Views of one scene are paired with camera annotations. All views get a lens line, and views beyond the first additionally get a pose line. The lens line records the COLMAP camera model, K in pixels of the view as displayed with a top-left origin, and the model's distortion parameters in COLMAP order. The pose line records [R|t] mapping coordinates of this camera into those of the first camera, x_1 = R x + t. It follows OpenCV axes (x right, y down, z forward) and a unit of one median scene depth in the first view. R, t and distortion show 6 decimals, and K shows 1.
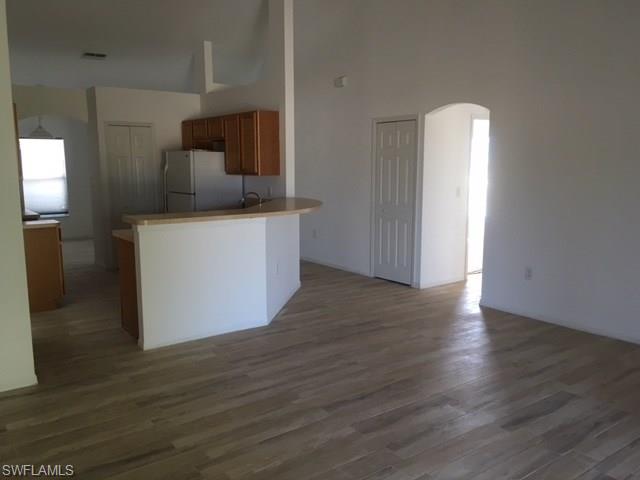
lens RADIAL K [[544.8, 0, 320.0], [0, 544.8, 240.0], [0, 0, 1]] dist [0.079991, -0.126677]
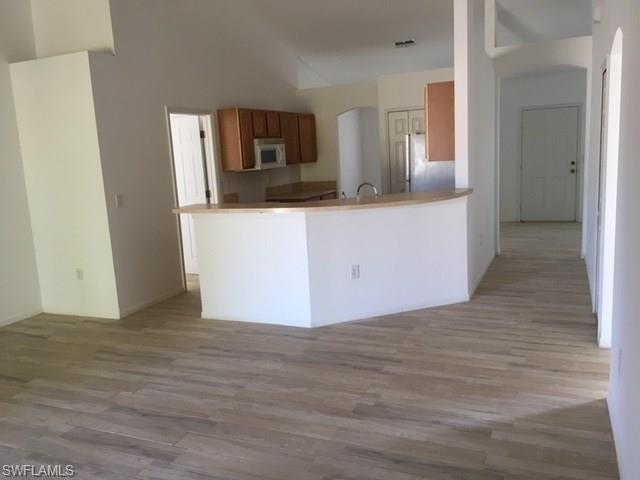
lens RADIAL K [[544.8, 0, 320.0], [0, 544.8, 240.0], [0, 0, 1]] dist [0.079991, -0.126677]
pose [[0.503284, 0.115289, -0.856396, 0.859002], [-0.071694, 0.993214, 0.091575, -0.098580], [0.861142, 0.015310, 0.508134, 0.669832]]
